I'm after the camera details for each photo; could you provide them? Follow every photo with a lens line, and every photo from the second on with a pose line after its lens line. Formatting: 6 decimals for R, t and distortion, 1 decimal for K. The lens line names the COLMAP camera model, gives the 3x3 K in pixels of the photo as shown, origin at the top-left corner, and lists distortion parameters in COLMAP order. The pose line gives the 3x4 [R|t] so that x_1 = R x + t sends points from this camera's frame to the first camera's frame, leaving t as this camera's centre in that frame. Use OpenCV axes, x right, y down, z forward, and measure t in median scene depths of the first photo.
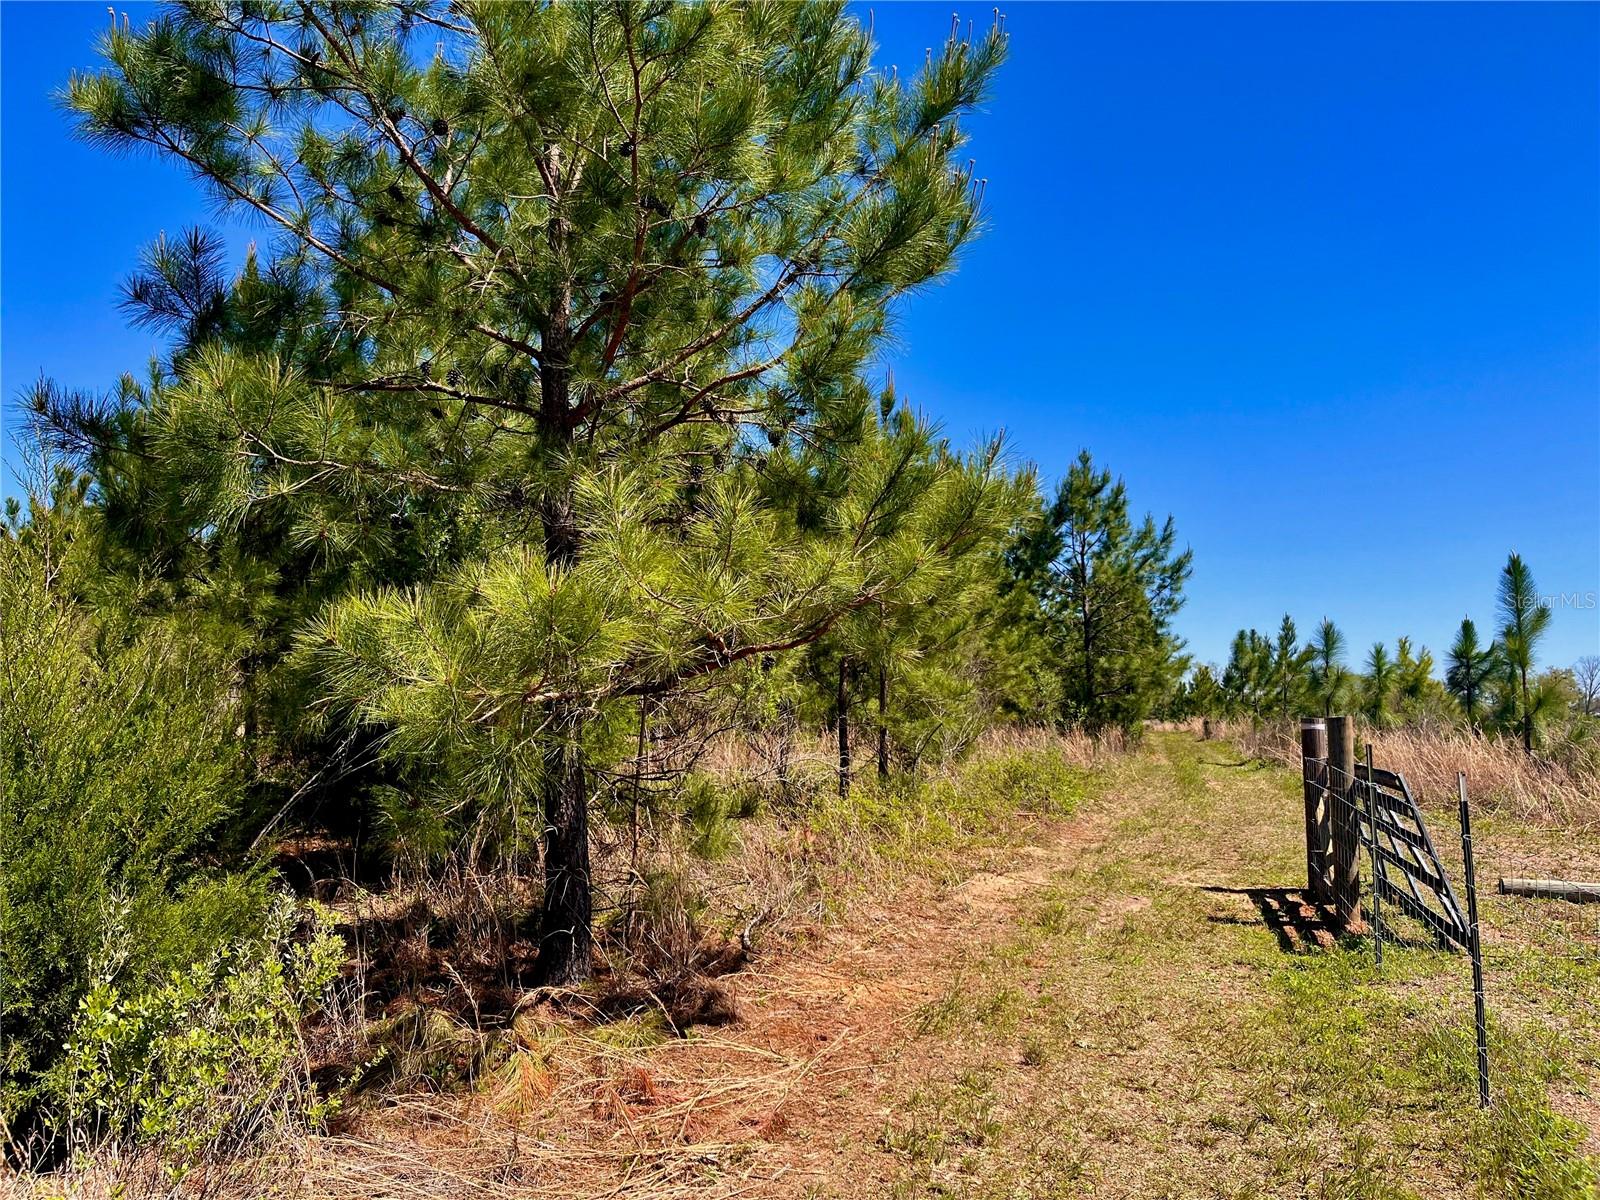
lens RADIAL K [[1205.1, 0, 778.9], [0, 1205.1, 604.6], [0, 0, 1]] dist [0.055334, -0.098306]
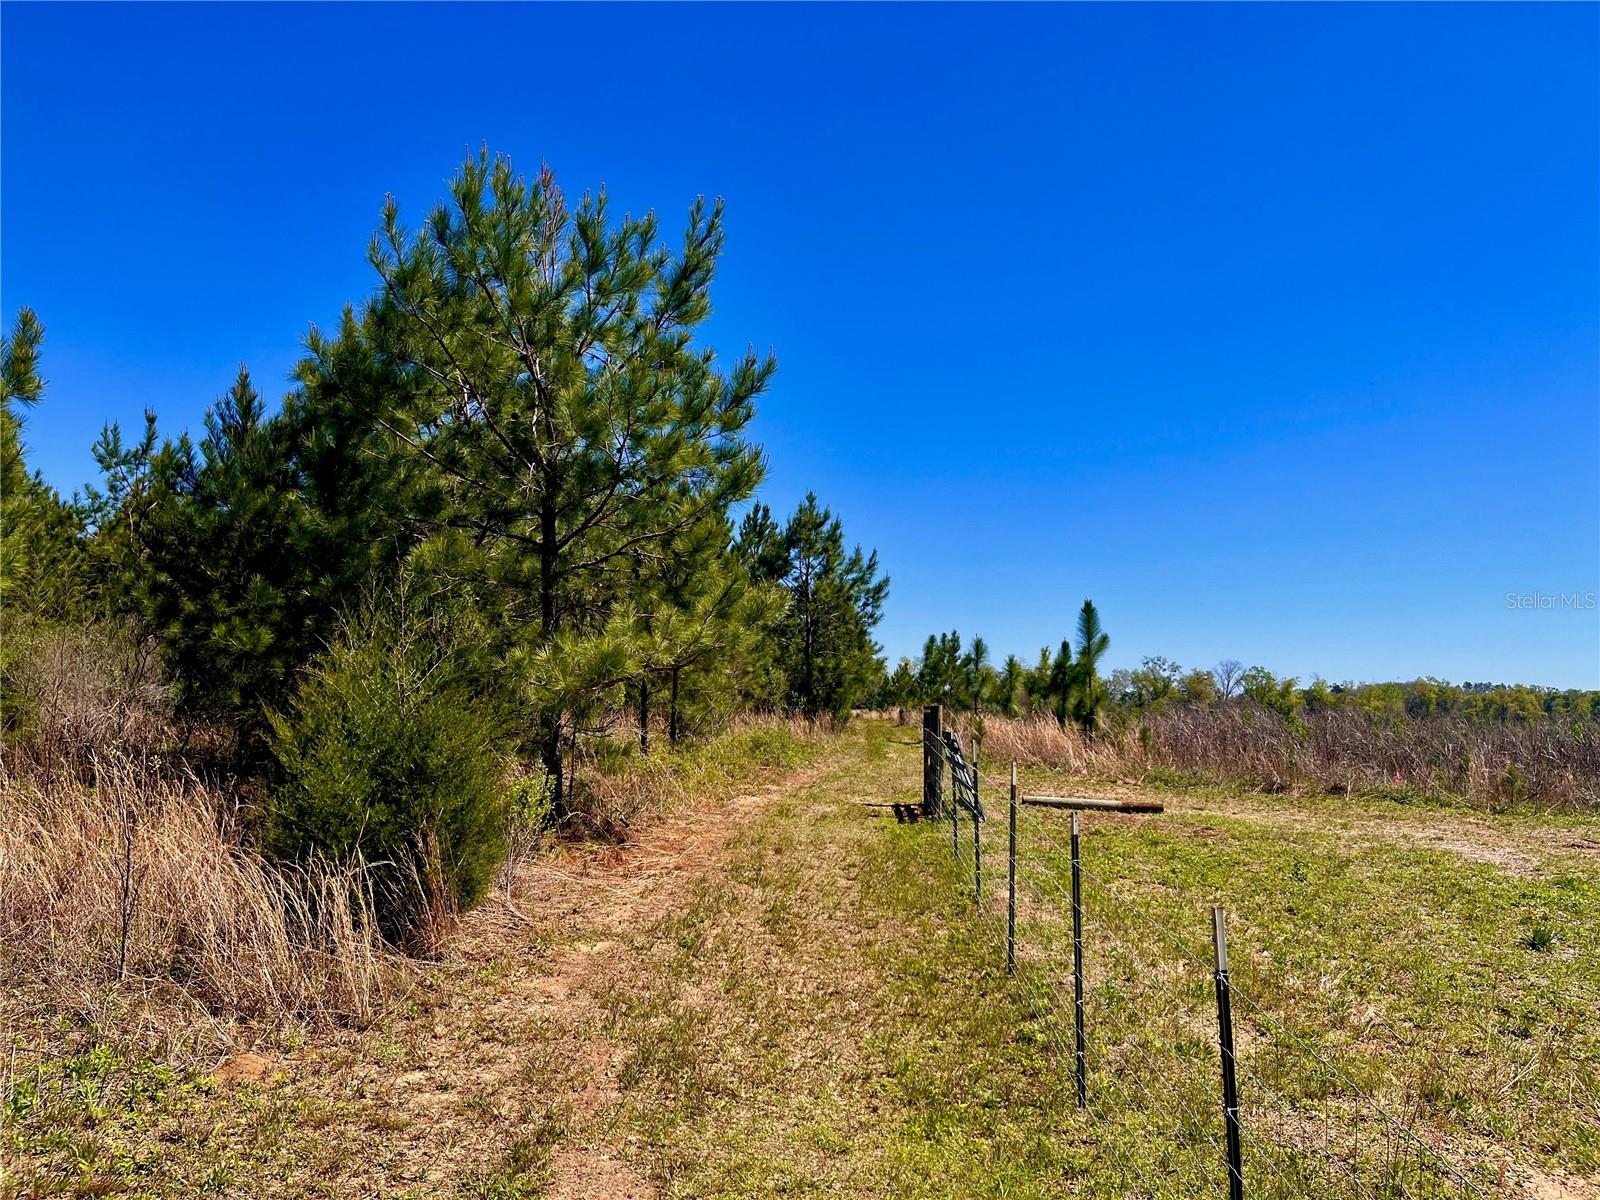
lens RADIAL K [[1205.1, 0, 778.9], [0, 1205.1, 604.6], [0, 0, 1]] dist [0.055334, -0.098306]
pose [[0.974272, 0.033813, 0.222826, -0.057059], [-0.036227, 0.999321, 0.006751, -0.019560], [-0.222447, -0.014650, 0.974835, -0.221280]]
